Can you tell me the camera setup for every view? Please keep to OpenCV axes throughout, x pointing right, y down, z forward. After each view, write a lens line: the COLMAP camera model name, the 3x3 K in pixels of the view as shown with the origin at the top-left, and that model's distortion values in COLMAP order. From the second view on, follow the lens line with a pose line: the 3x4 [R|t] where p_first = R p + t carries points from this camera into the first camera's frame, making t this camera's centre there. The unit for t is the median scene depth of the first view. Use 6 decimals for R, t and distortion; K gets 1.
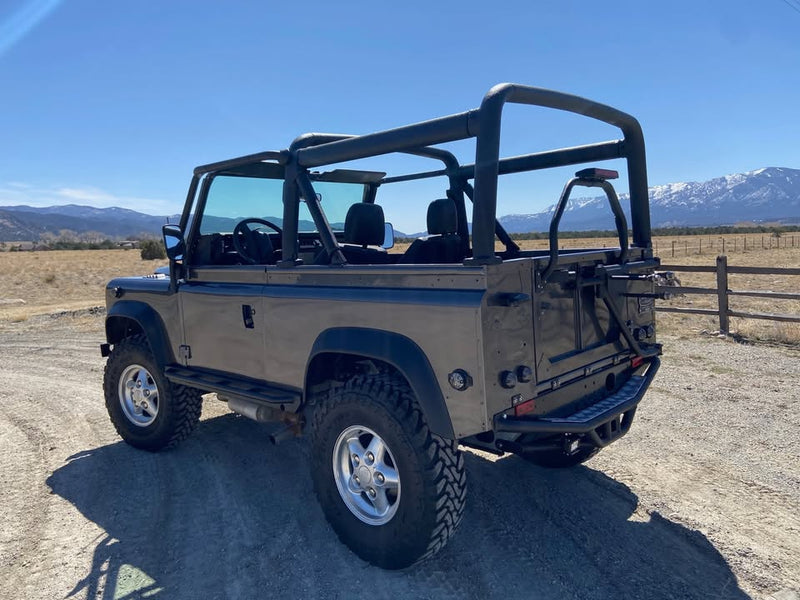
lens RADIAL K [[606.1, 0, 395.0], [0, 606.1, 300.6], [0, 0, 1]] dist [0.104368, -0.135498]
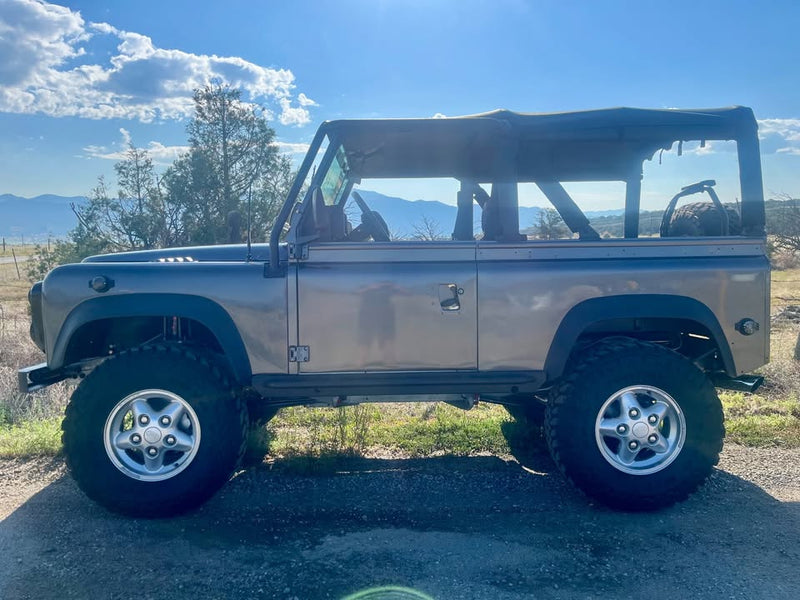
lens RADIAL K [[582.2, 0, 400.0], [0, 582.2, 300.0], [0, 0, 1]] dist [0.002807, 0.002647]
pose [[0.695548, 0.000824, 0.718479, -0.775520], [0.050149, 0.997505, -0.049693, 0.058934], [-0.716727, 0.070595, 0.693771, 0.402380]]
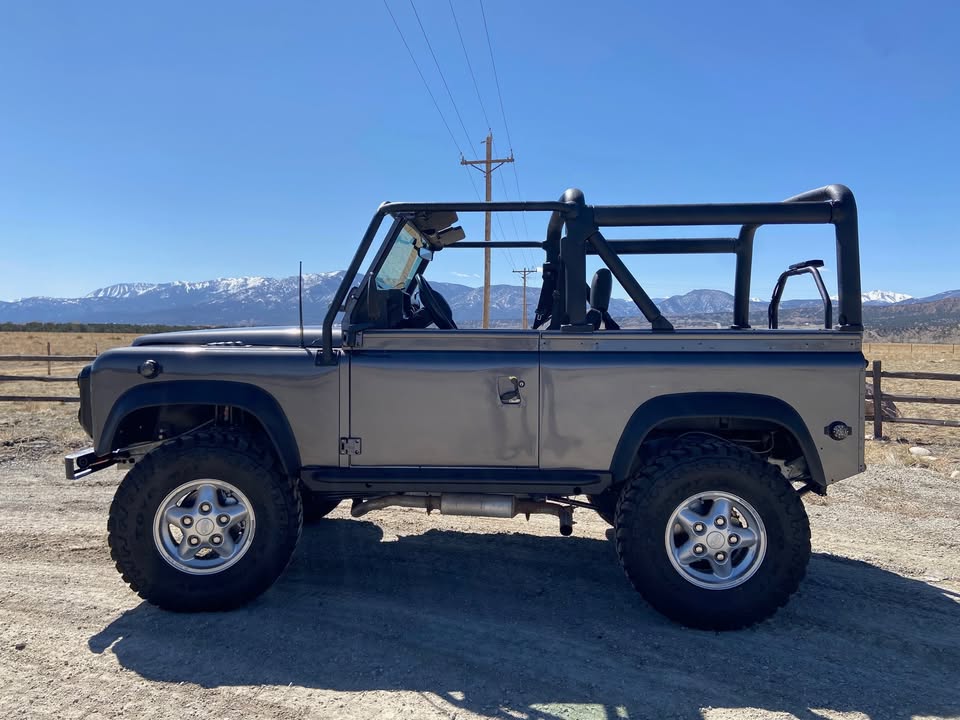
lens RADIAL K [[727.3, 0, 474.0], [0, 727.3, 360.7], [0, 0, 1]] dist [0.104368, -0.135498]
pose [[0.750006, 0.016853, 0.661216, -0.809797], [0.028220, 0.997950, -0.057445, 0.035771], [-0.660829, 0.061744, 0.747993, 0.242630]]
